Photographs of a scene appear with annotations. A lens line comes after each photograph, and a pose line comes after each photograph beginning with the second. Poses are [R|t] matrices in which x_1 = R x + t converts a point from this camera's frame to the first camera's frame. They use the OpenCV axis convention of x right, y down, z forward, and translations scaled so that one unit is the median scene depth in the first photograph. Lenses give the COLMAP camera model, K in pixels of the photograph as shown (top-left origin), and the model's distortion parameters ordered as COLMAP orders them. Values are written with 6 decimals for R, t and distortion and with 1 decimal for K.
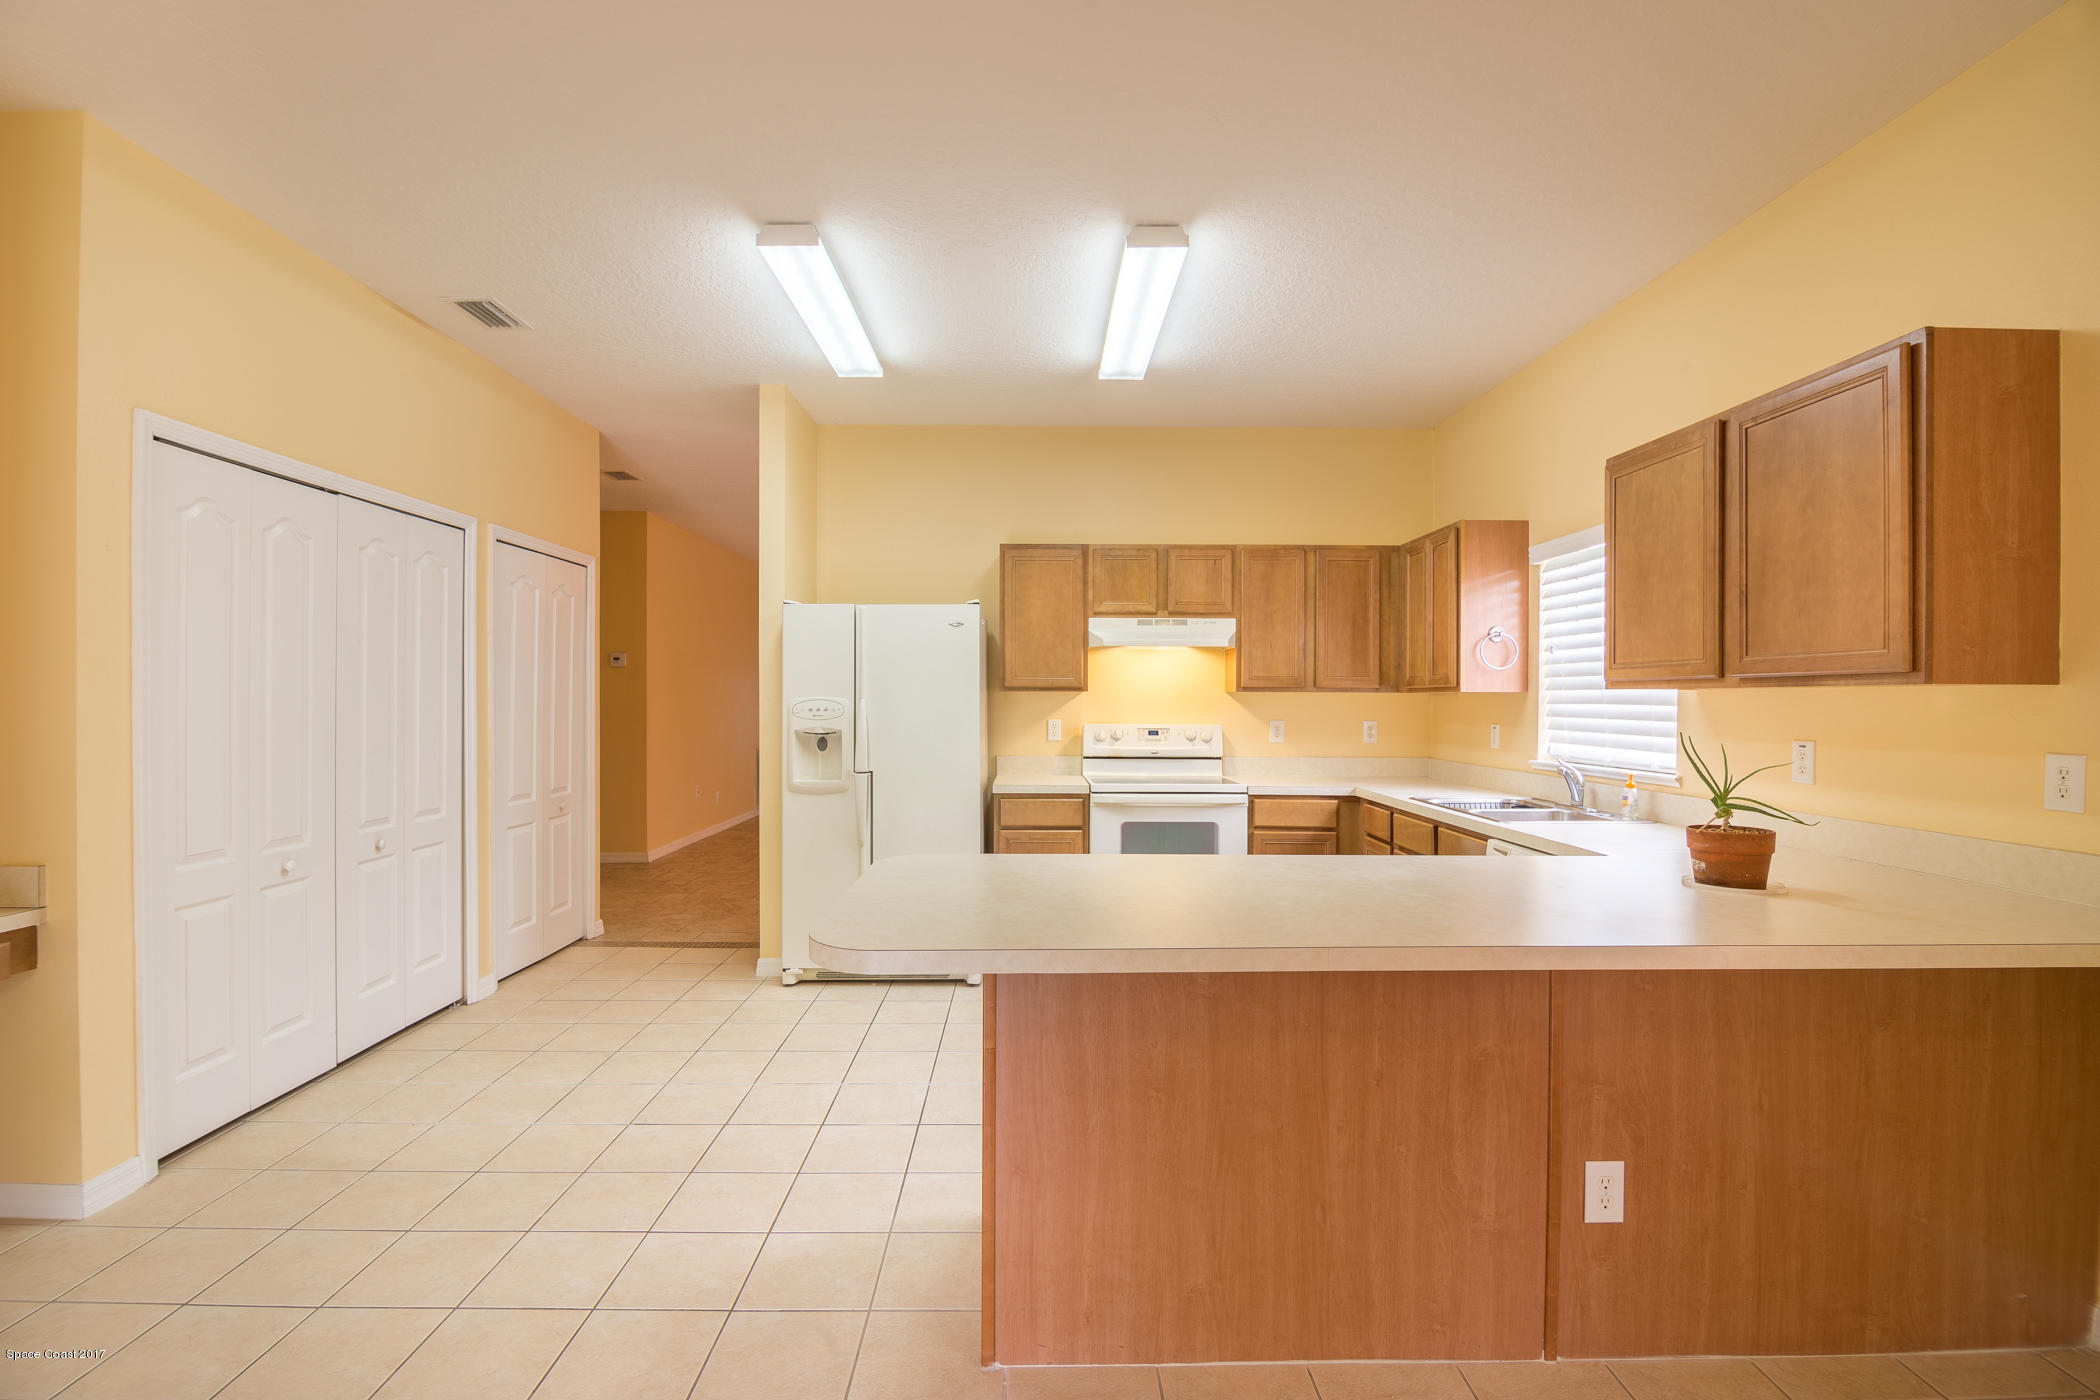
lens RADIAL K [[946.6, 0, 1043.4], [0, 946.6, 704.4], [0, 0, 1]] dist [-0.013288, -0.001694]
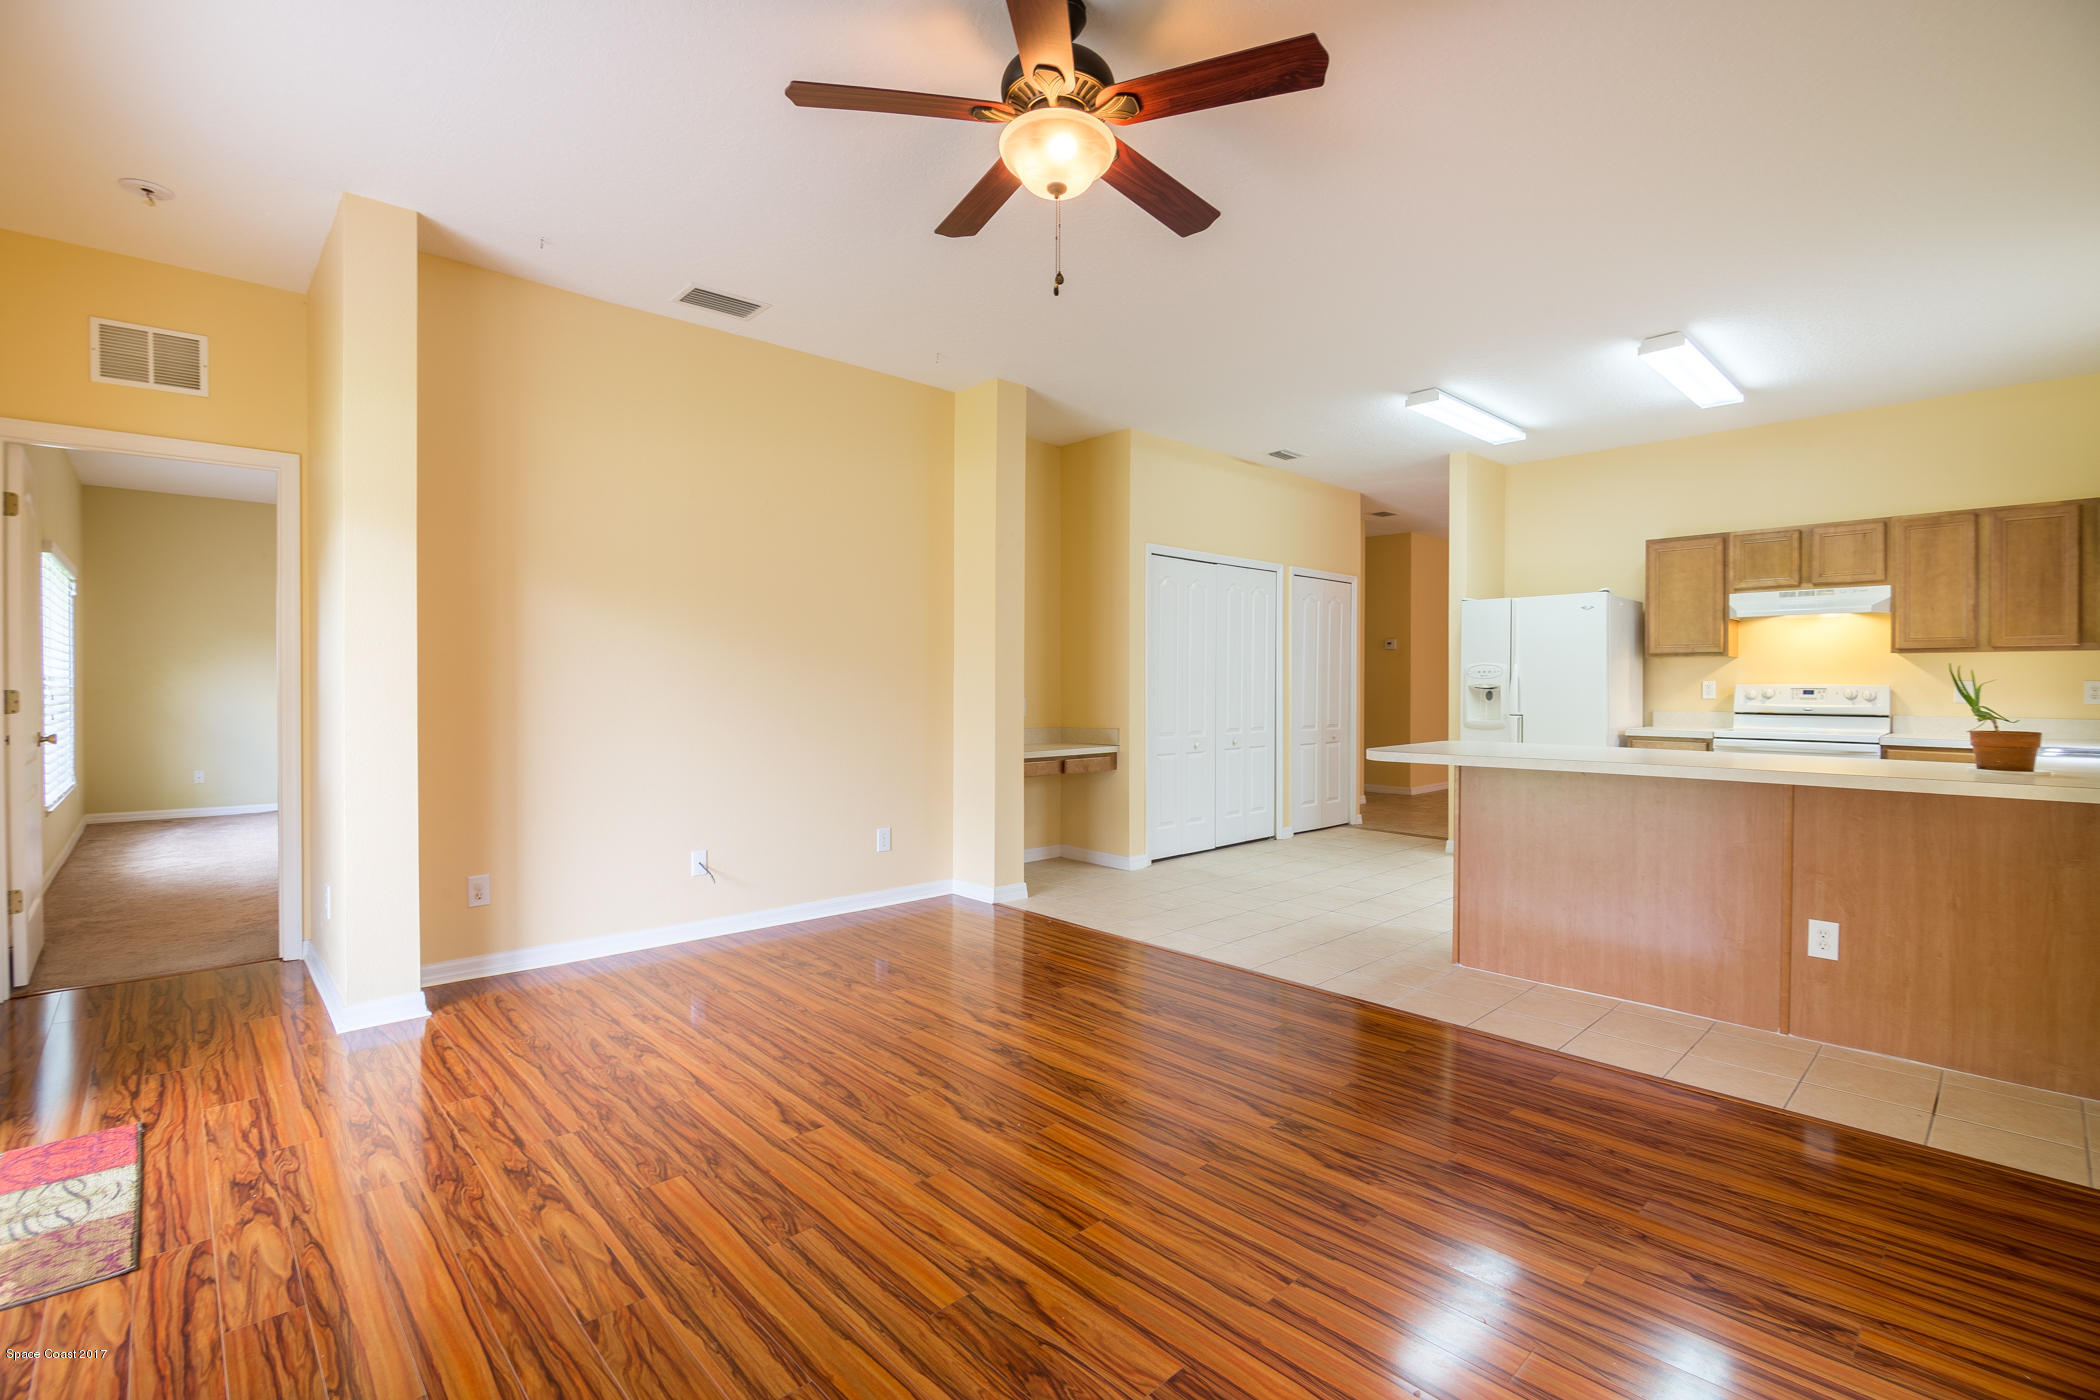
lens RADIAL K [[946.6, 0, 1061.3], [0, 946.6, 694.6], [0, 0, 1]] dist [-0.013288, -0.001694]
pose [[0.683363, 0.006174, -0.730053, 0.342544], [-0.003976, 0.999981, 0.004735, 0.033282], [0.730068, -0.000333, 0.683375, -0.429689]]
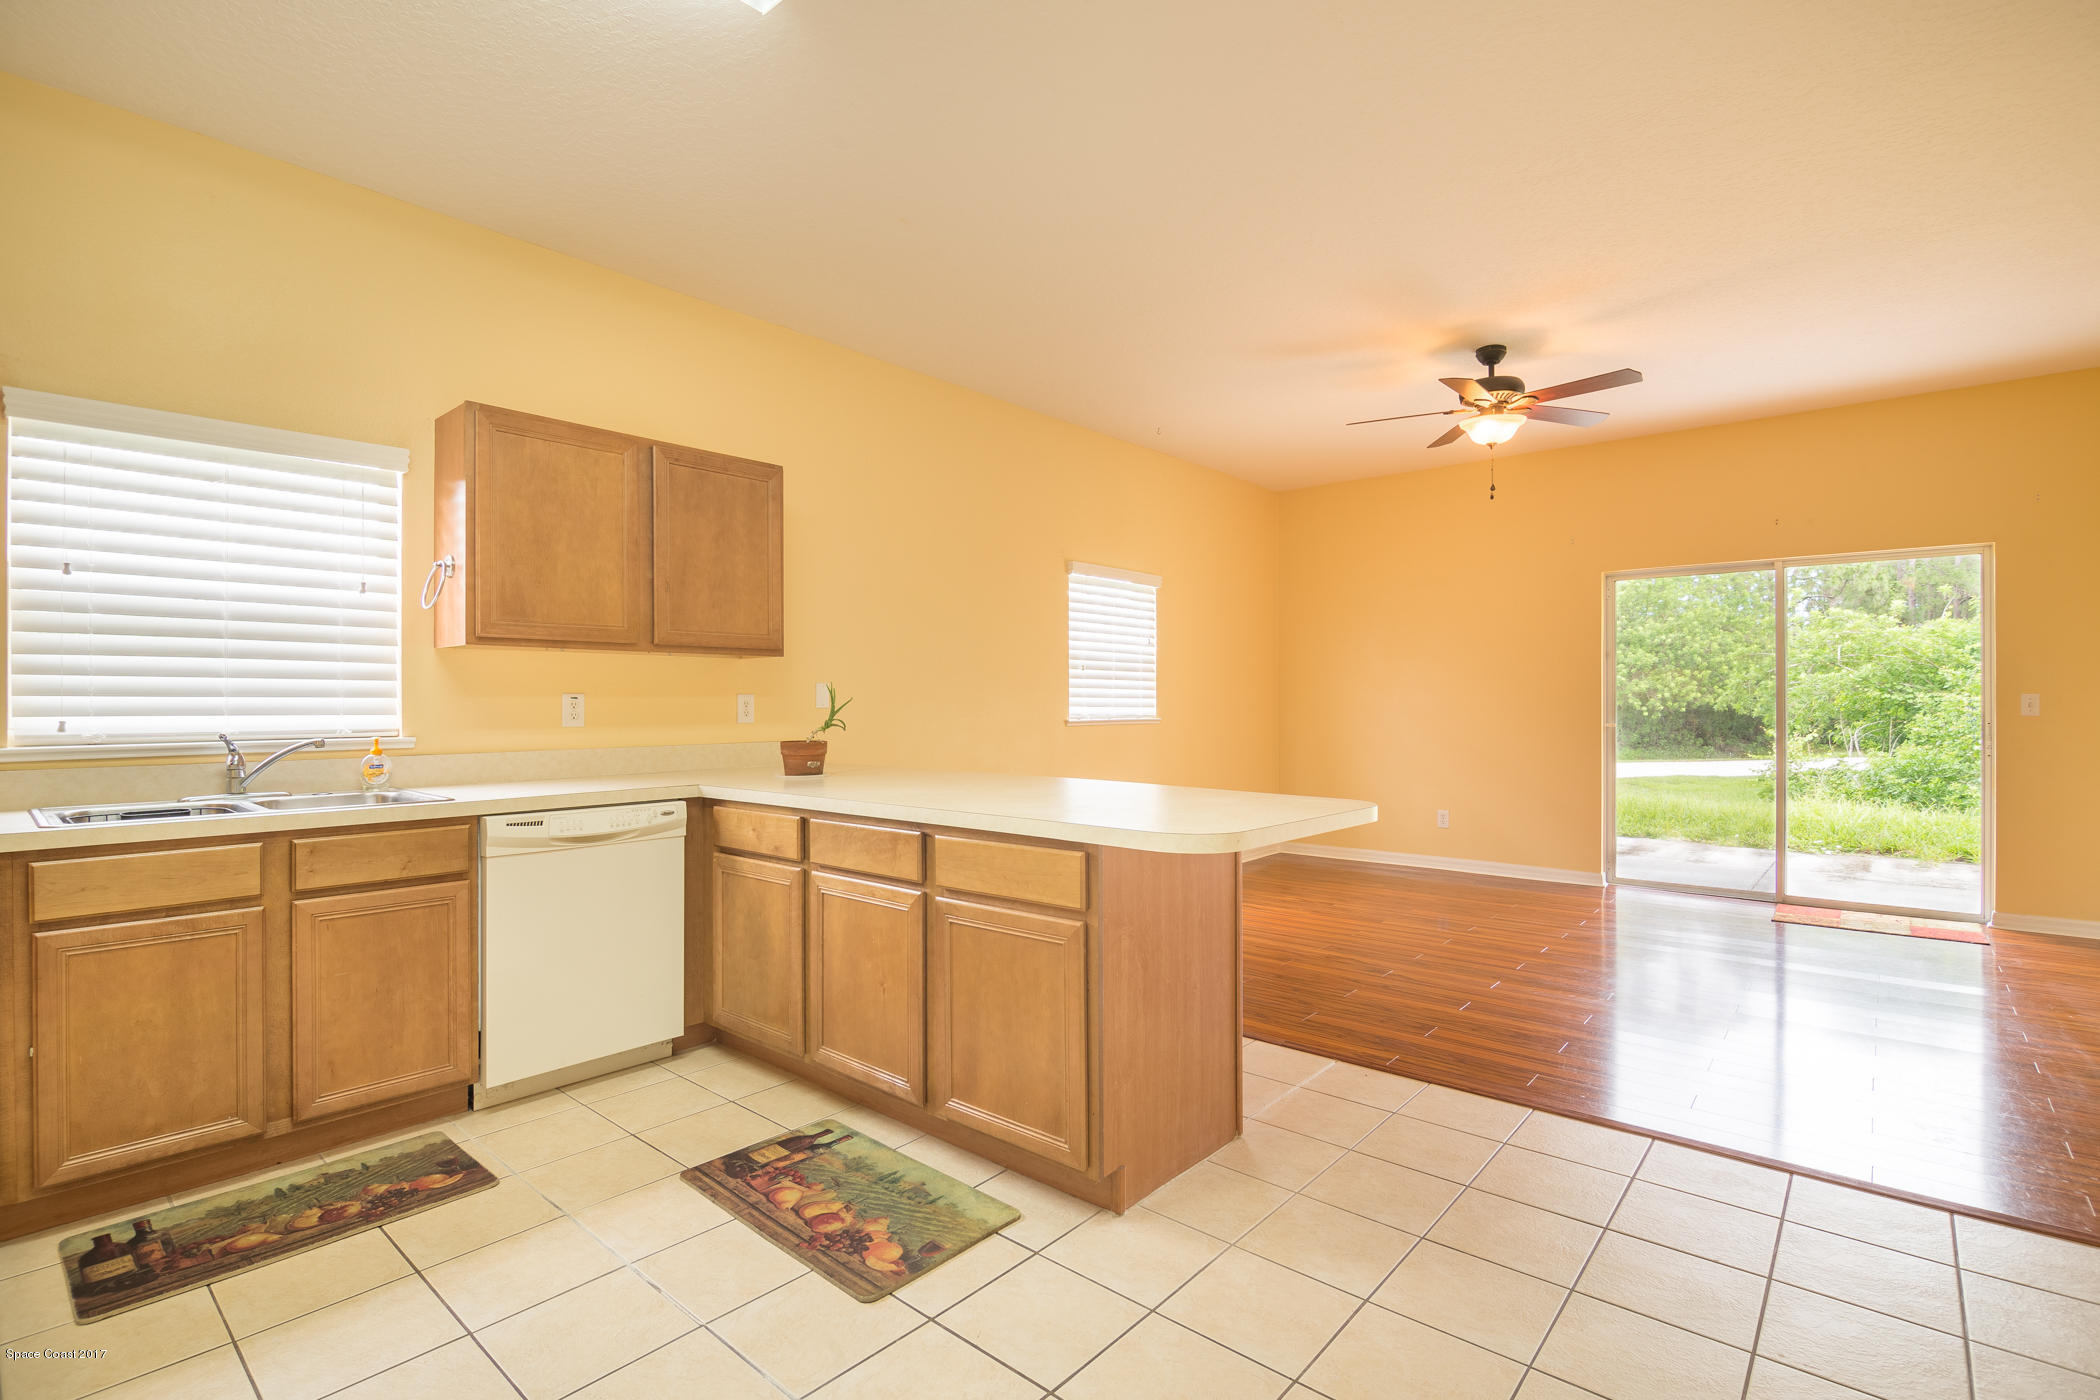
lens RADIAL K [[946.6, 0, 1042.8], [0, 946.6, 703.0], [0, 0, 1]] dist [-0.013288, -0.001694]
pose [[-0.729302, -0.003589, 0.684182, -0.297184], [0.002318, 0.999968, 0.007717, 0.023327], [-0.684188, 0.007215, -0.729270, 0.825967]]
